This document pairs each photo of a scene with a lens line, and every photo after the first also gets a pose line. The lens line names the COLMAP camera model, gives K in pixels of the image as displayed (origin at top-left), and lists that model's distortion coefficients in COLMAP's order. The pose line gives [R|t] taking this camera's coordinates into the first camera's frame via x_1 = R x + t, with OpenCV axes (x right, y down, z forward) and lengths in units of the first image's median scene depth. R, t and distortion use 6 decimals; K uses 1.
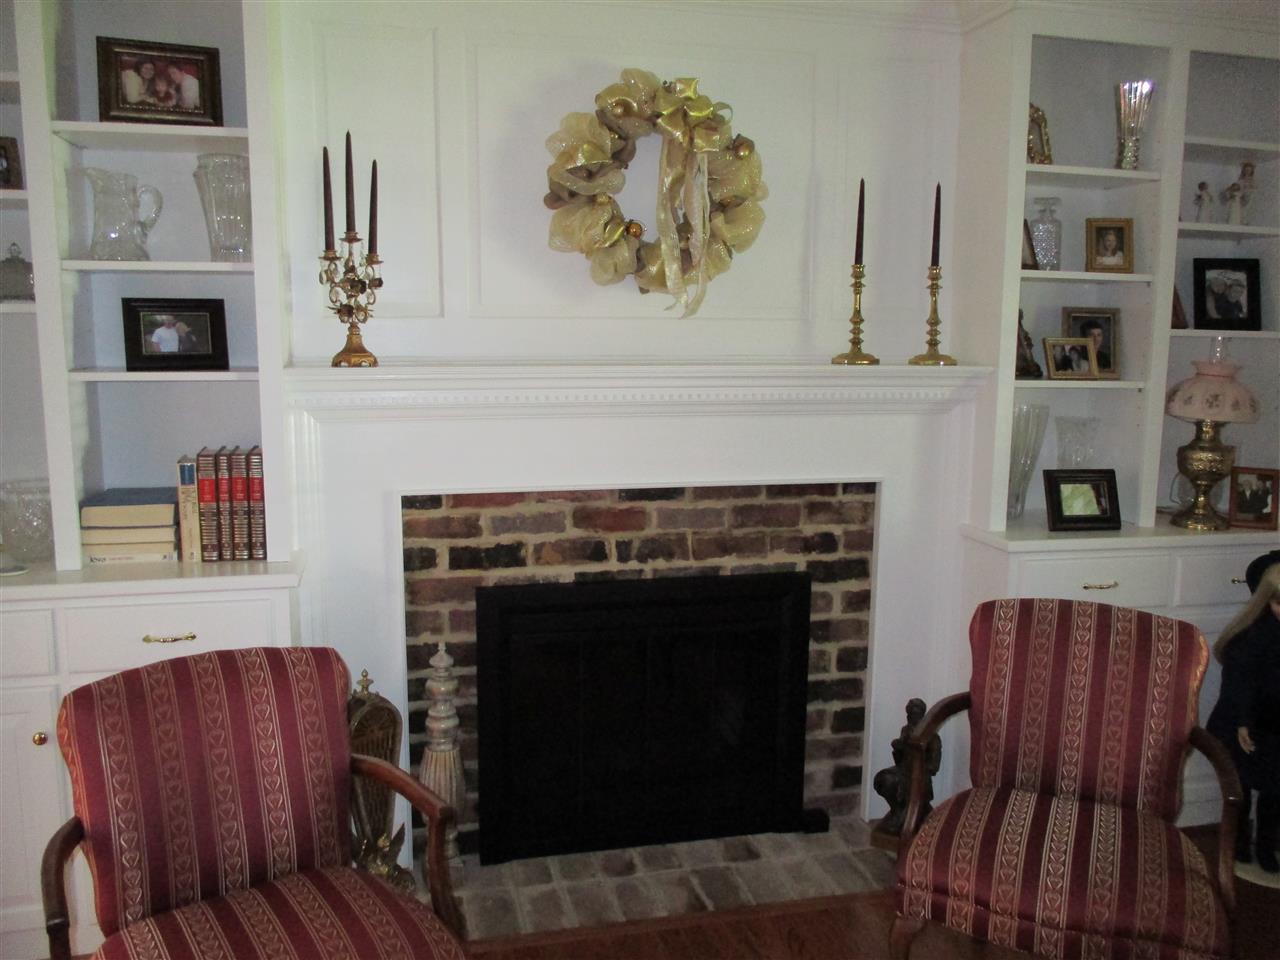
lens RADIAL K [[1081.5, 0, 640.9], [0, 1081.5, 476.4], [0, 0, 1]] dist [-0.028488, 0.009126]
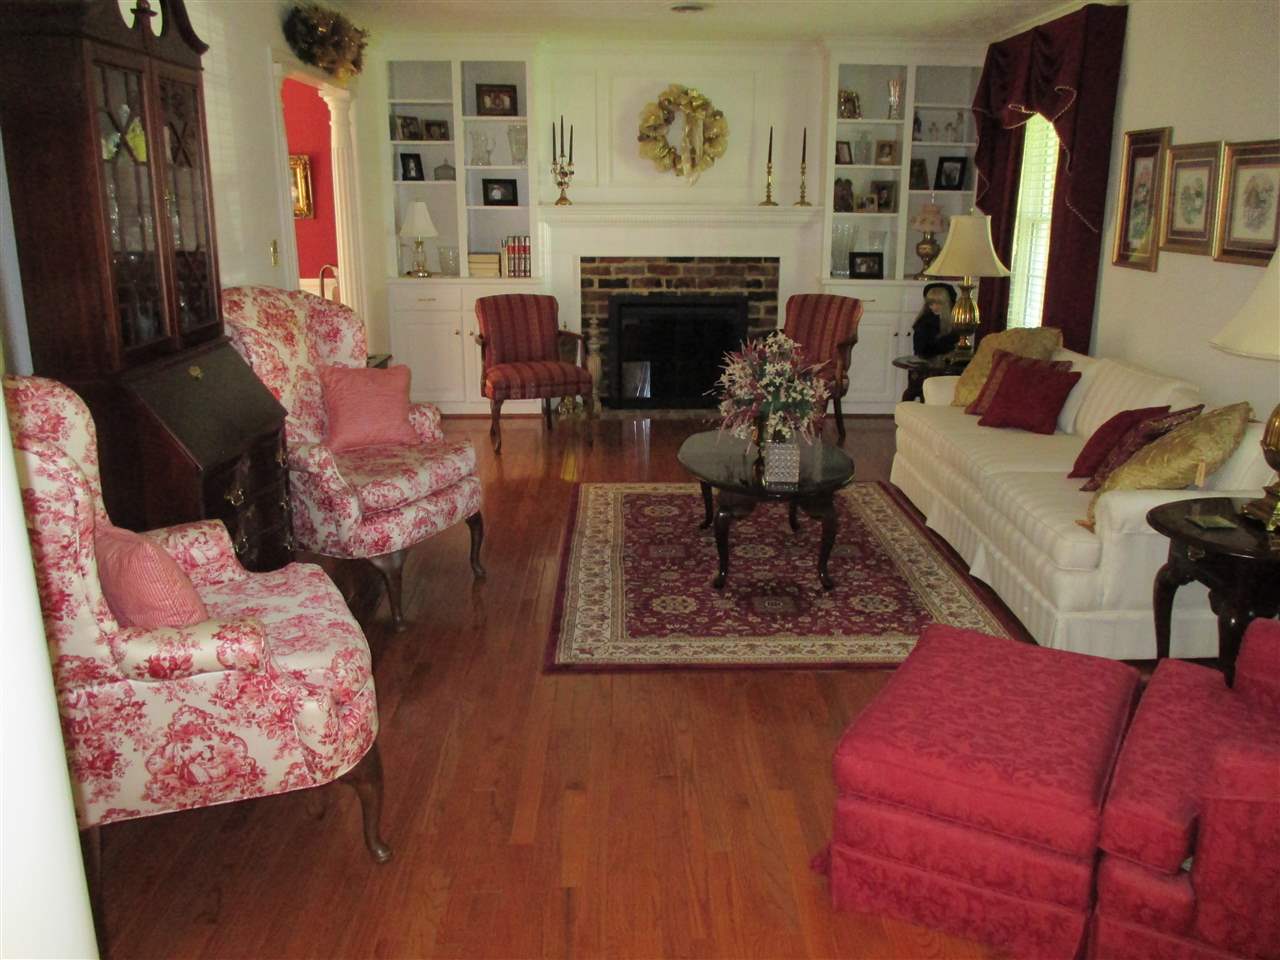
lens RADIAL K [[1081.5, 0, 645.5], [0, 1081.5, 482.0], [0, 0, 1]] dist [-0.028488, 0.009126]
pose [[0.983488, 0.039694, -0.176567, 0.396842], [-0.021692, 0.994471, 0.102742, 0.276060], [0.179669, -0.097216, 0.978912, -1.506295]]
